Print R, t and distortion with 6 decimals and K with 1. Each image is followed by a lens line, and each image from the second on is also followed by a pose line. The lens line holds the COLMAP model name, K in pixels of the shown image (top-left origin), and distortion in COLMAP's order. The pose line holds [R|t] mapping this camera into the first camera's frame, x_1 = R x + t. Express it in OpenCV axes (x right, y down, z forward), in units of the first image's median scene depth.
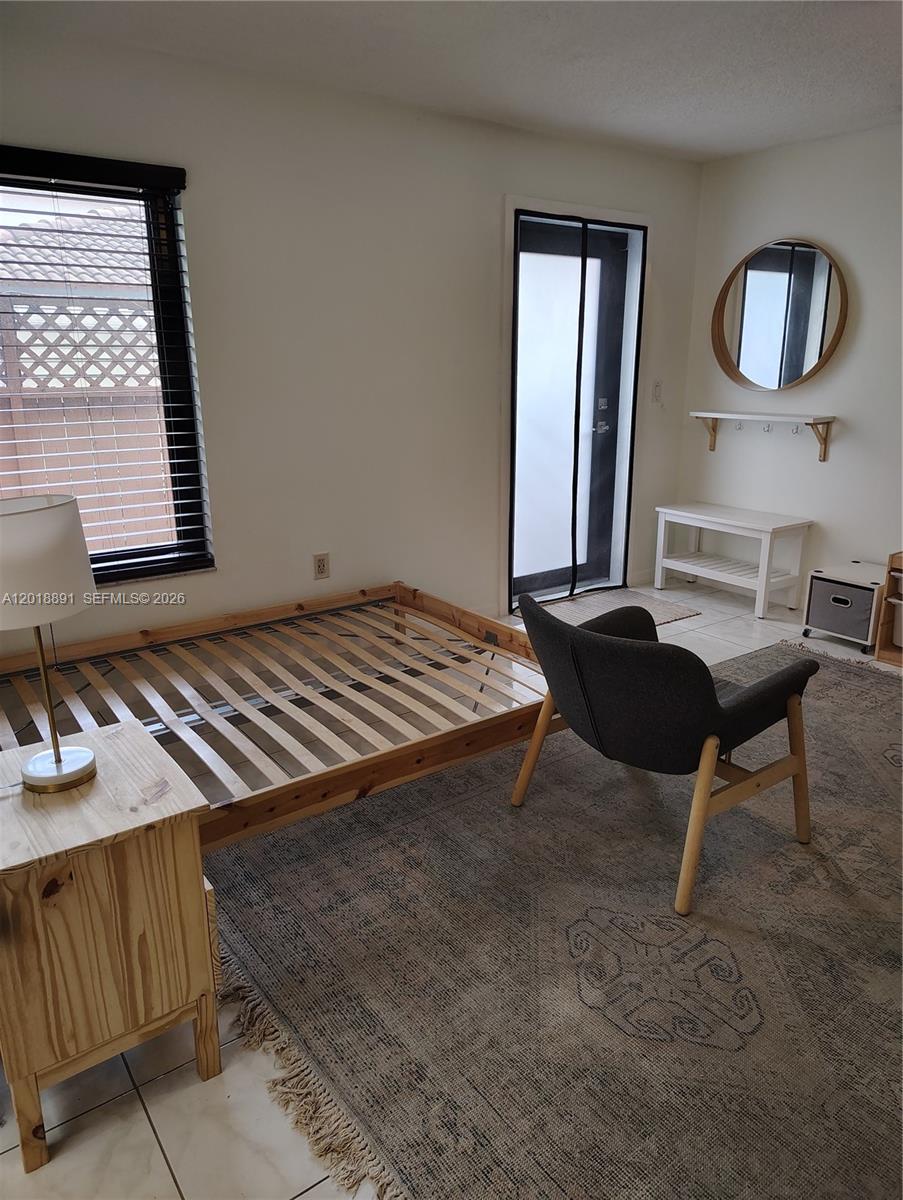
lens RADIAL K [[828.4, 0, 458.7], [0, 828.4, 594.5], [0, 0, 1]] dist [0.044092, -0.049410]
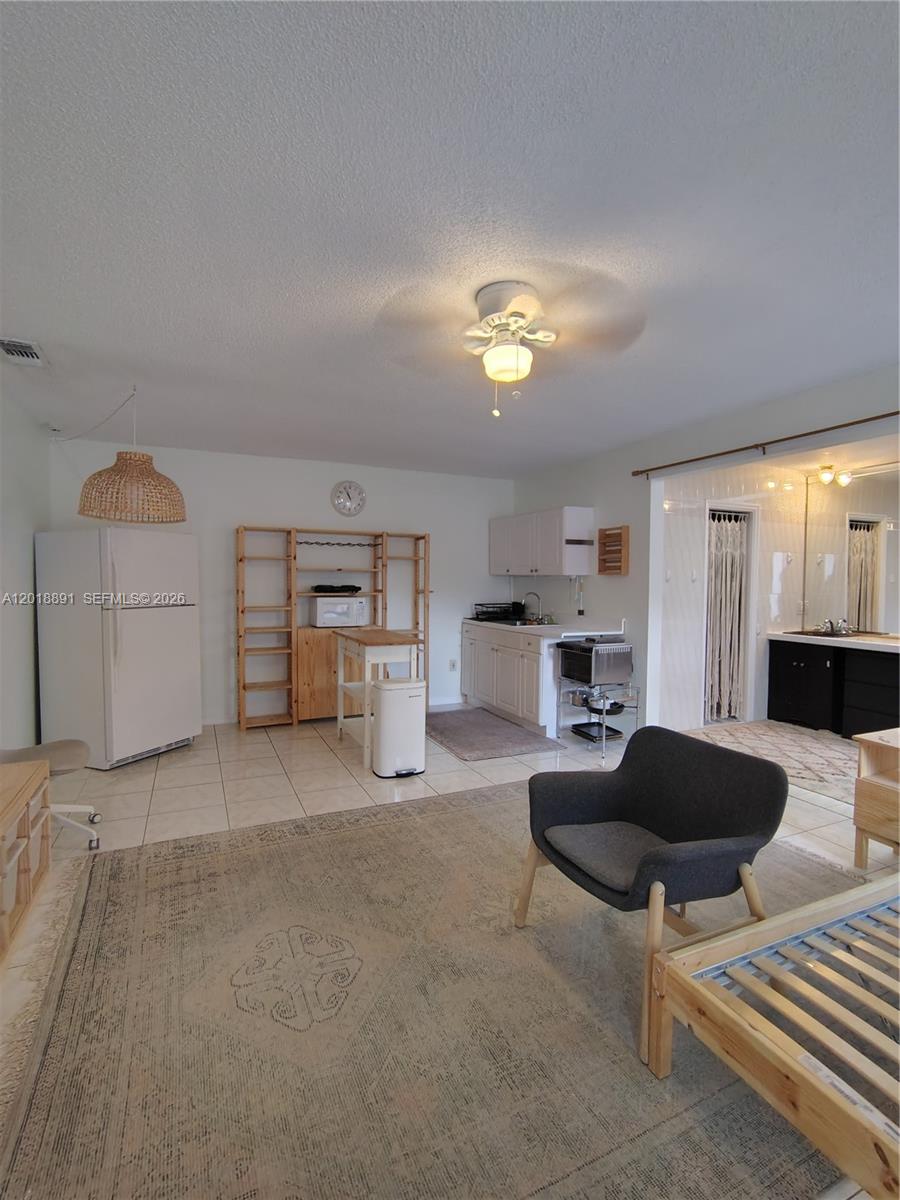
lens RADIAL K [[563.8, 0, 455.2], [0, 563.8, 599.4], [0, 0, 1]] dist [-0.014756, 0.005648]
pose [[-0.980680, -0.016492, 0.194921, 0.233509], [0.044773, 0.951066, 0.305728, -0.298924], [-0.190425, 0.308549, -0.931953, 1.113250]]
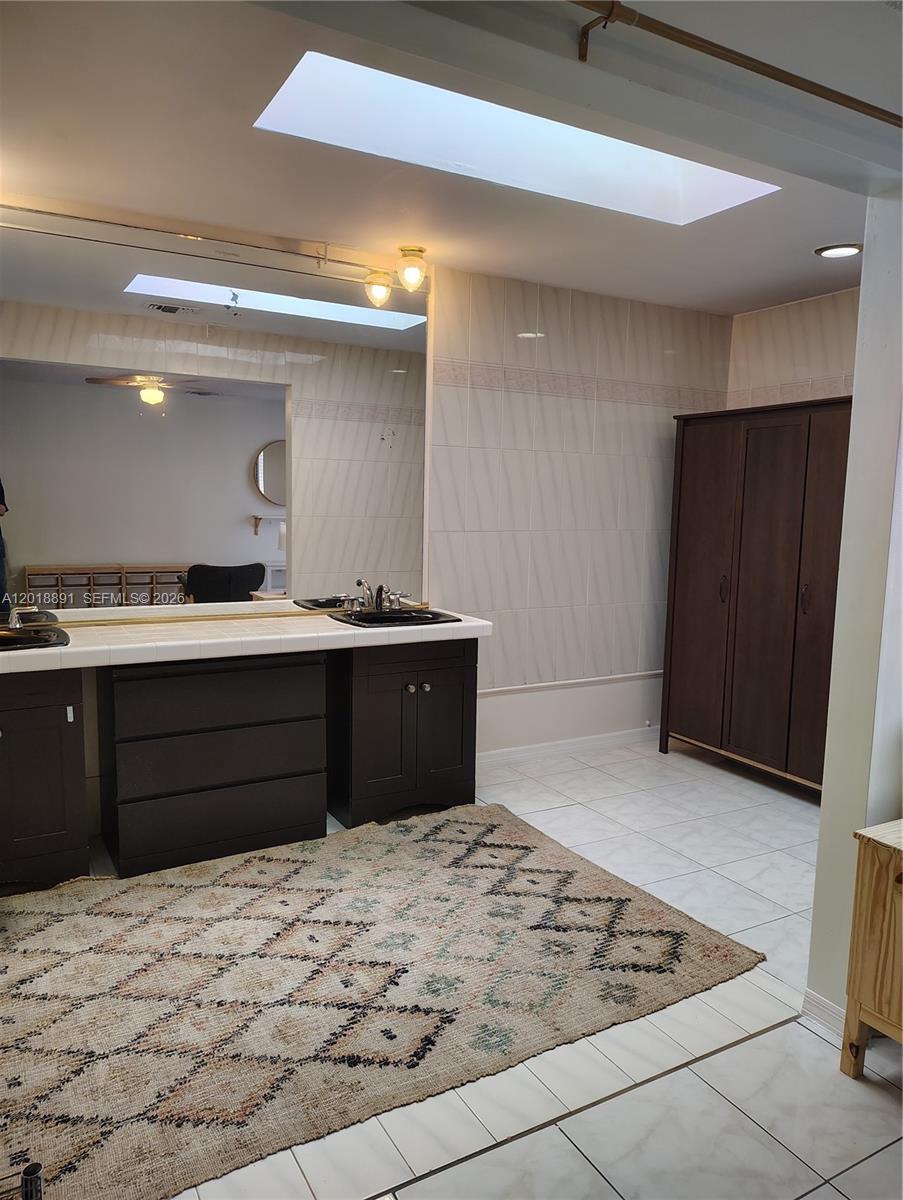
lens RADIAL K [[828.4, 0, 462.7], [0, 828.4, 602.2], [0, 0, 1]] dist [0.044092, -0.049410]
pose [[-0.112552, 0.119581, -0.986424, 0.330430], [-0.295711, 0.943720, 0.148146, -0.022642], [0.948624, 0.308370, -0.070856, 0.108610]]
